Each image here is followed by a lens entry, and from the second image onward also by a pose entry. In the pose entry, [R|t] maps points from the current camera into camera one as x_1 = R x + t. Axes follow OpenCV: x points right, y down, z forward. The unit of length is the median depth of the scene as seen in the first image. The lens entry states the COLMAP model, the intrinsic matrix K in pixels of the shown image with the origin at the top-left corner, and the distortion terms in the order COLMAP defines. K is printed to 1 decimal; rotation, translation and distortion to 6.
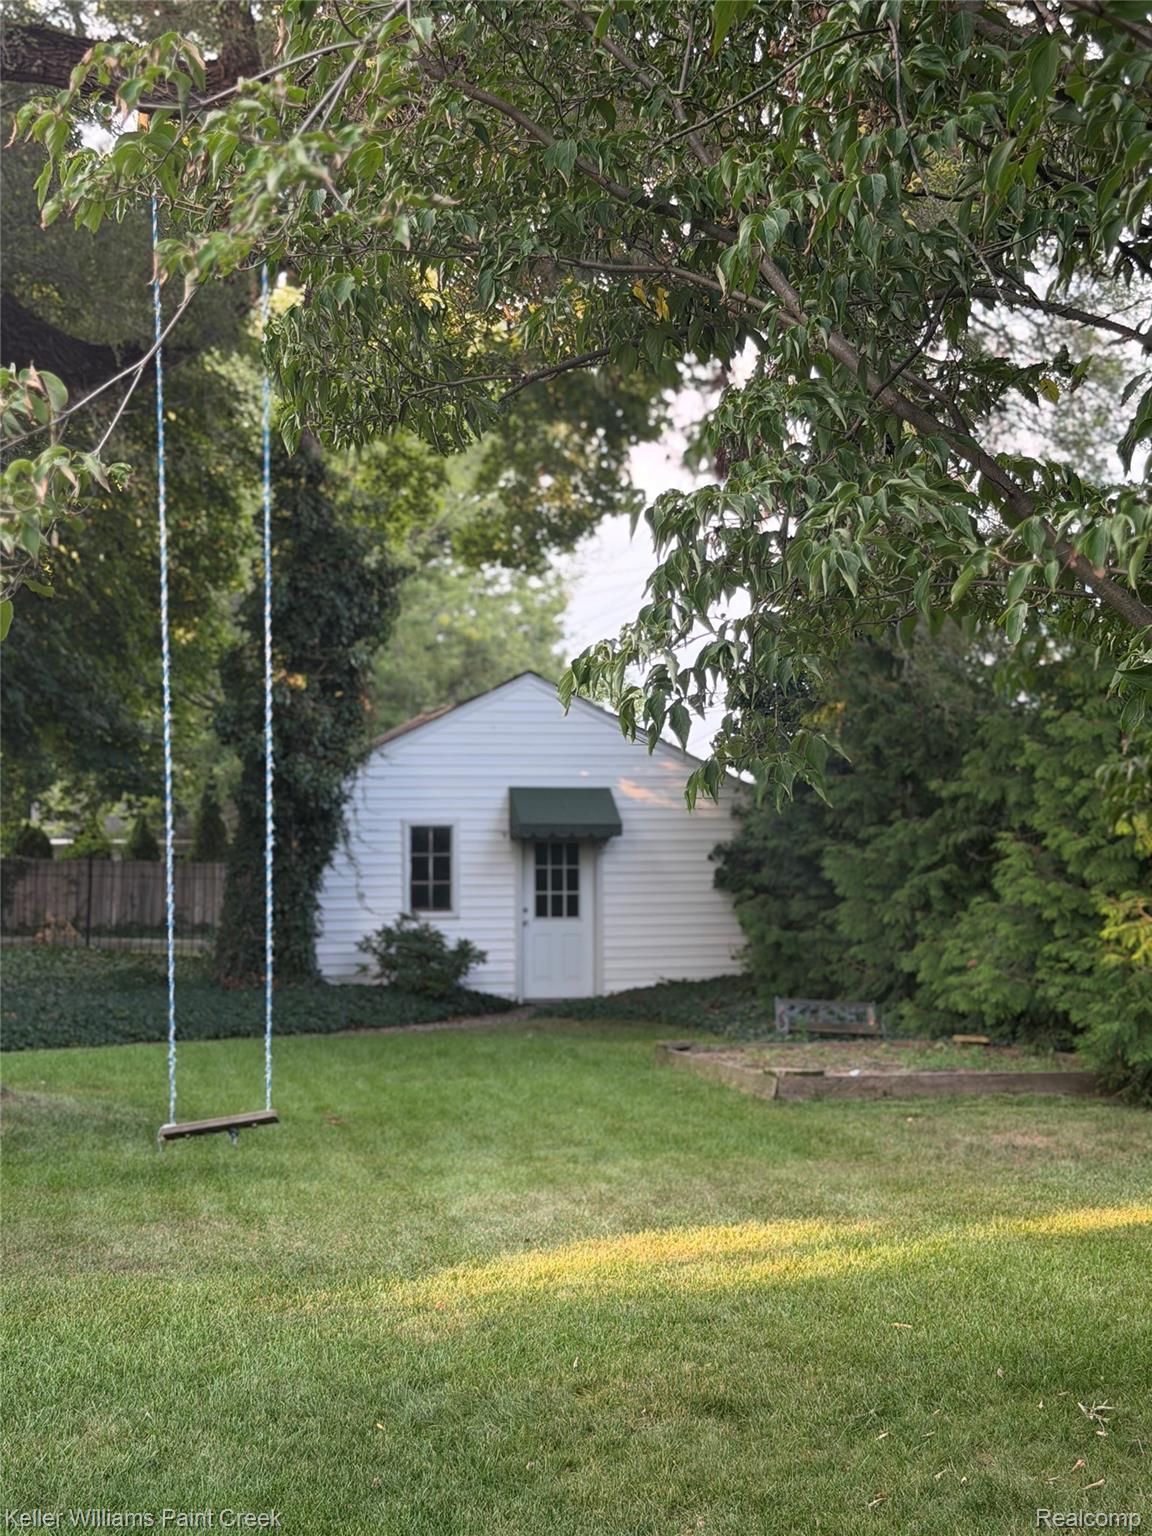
lens RADIAL K [[2290.4, 0, 575.5], [0, 2290.4, 770.4], [0, 0, 1]] dist [-0.015620, 0.000000]
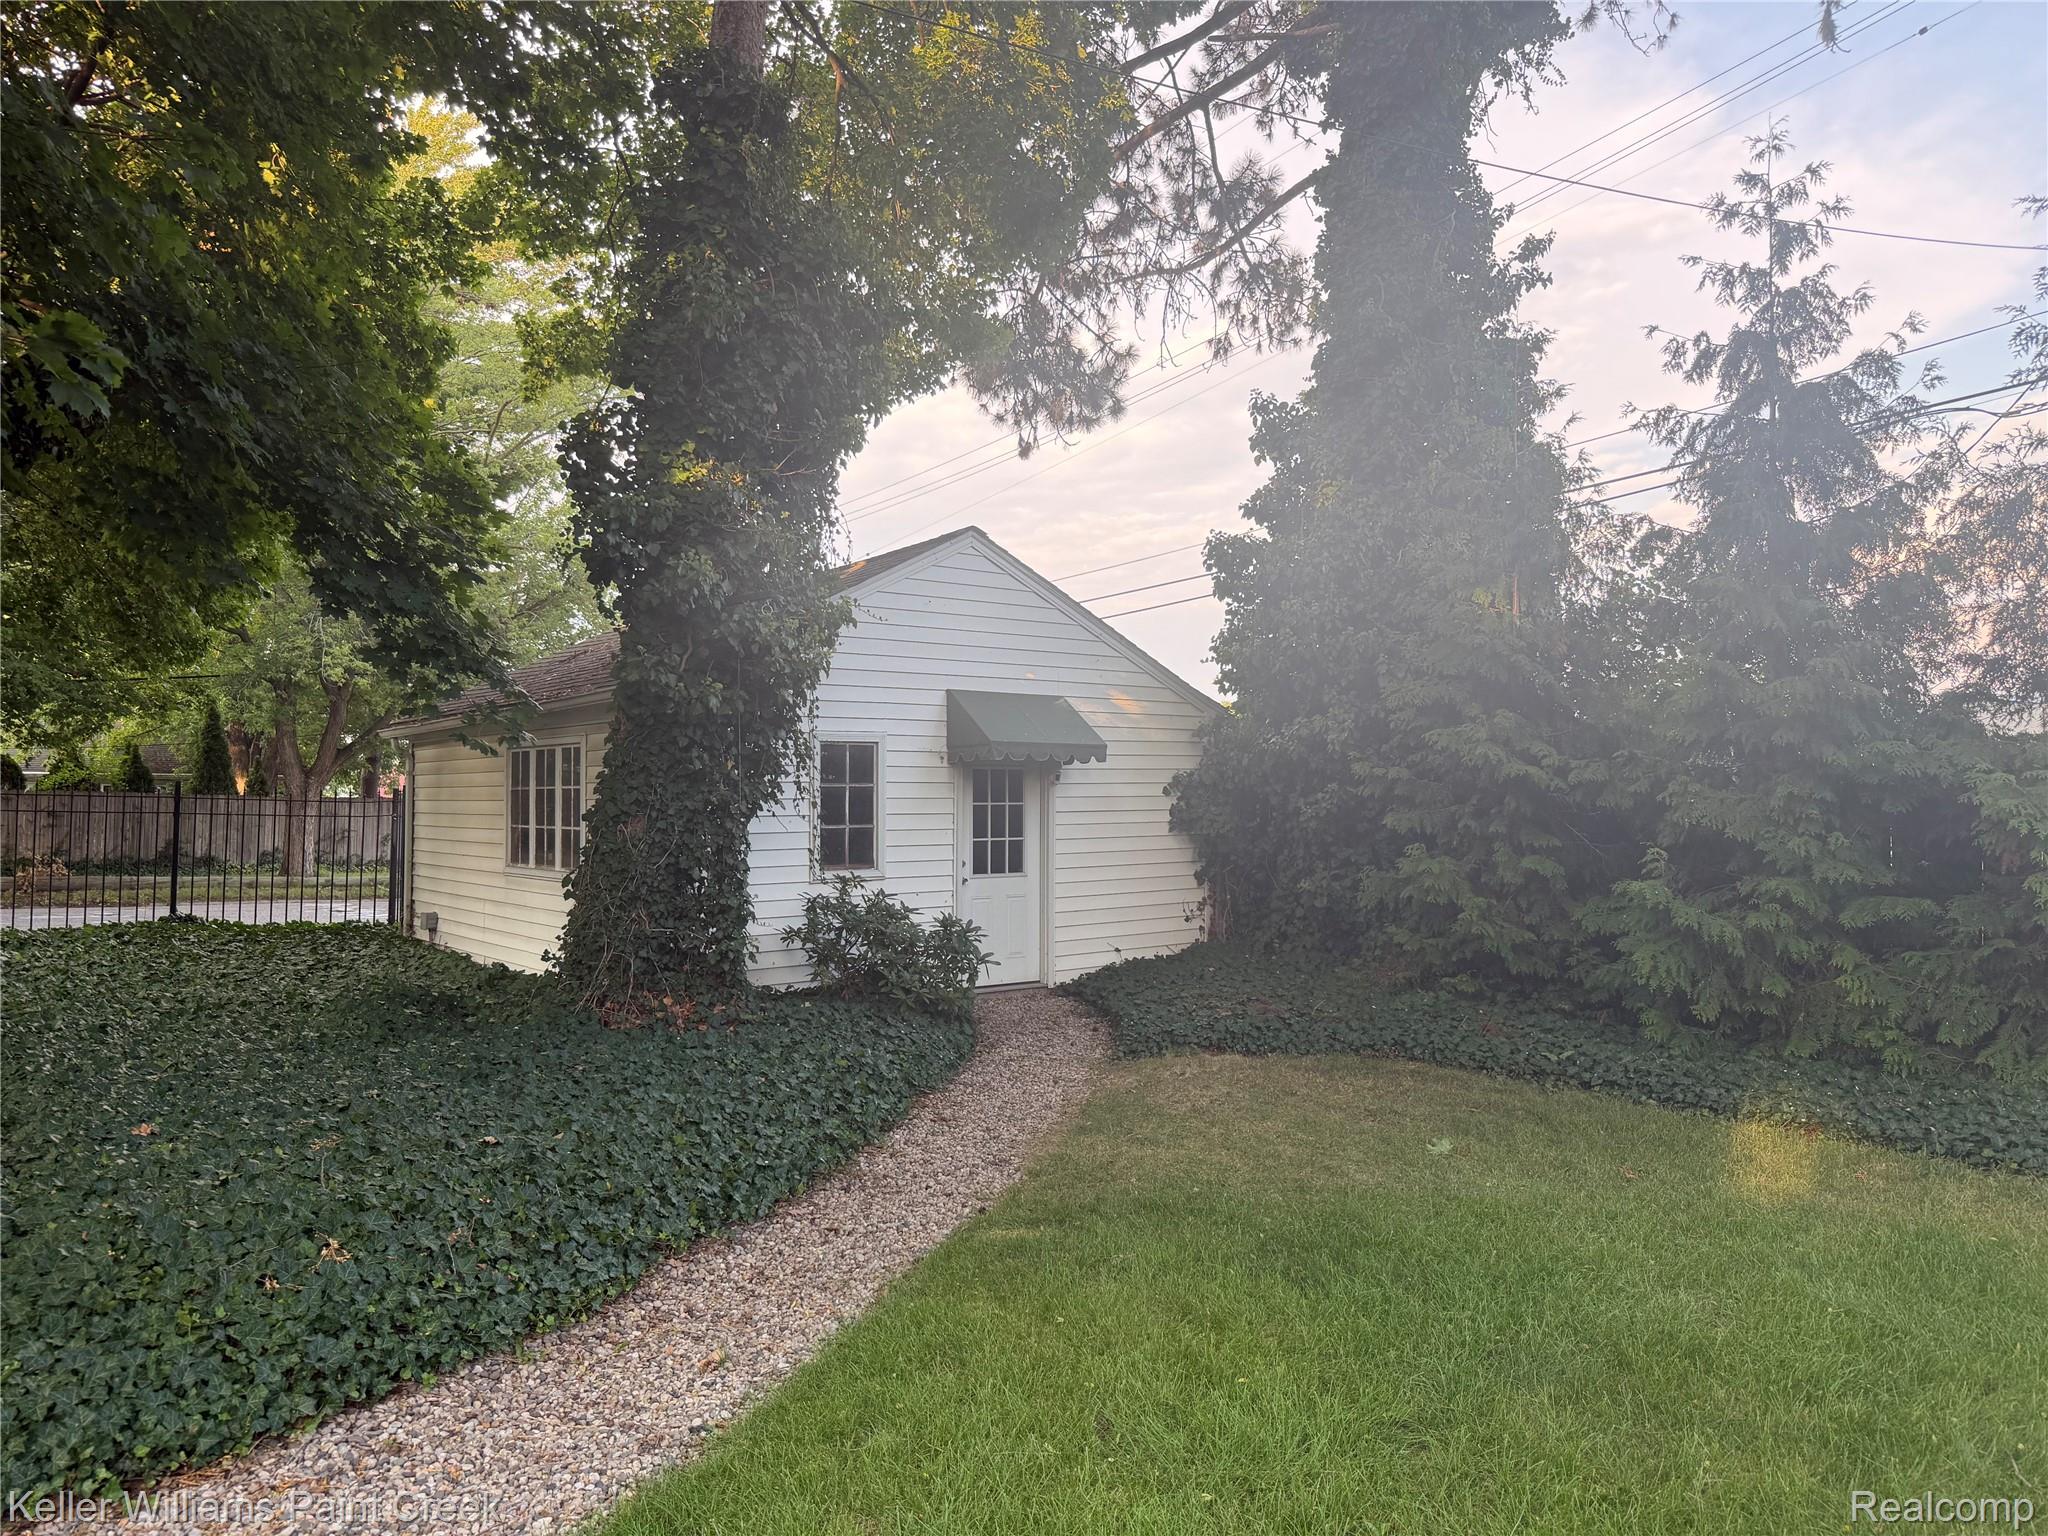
lens RADIAL K [[1453.3, 0, 1026.6], [0, 1453.3, 764.6], [0, 0, 1]] dist [-0.011179, -0.004472]
pose [[0.913953, 0.011572, 0.405654, -0.185709], [-0.019261, 0.999704, 0.014878, 0.023003], [-0.405362, -0.021411, 0.913906, 0.580812]]
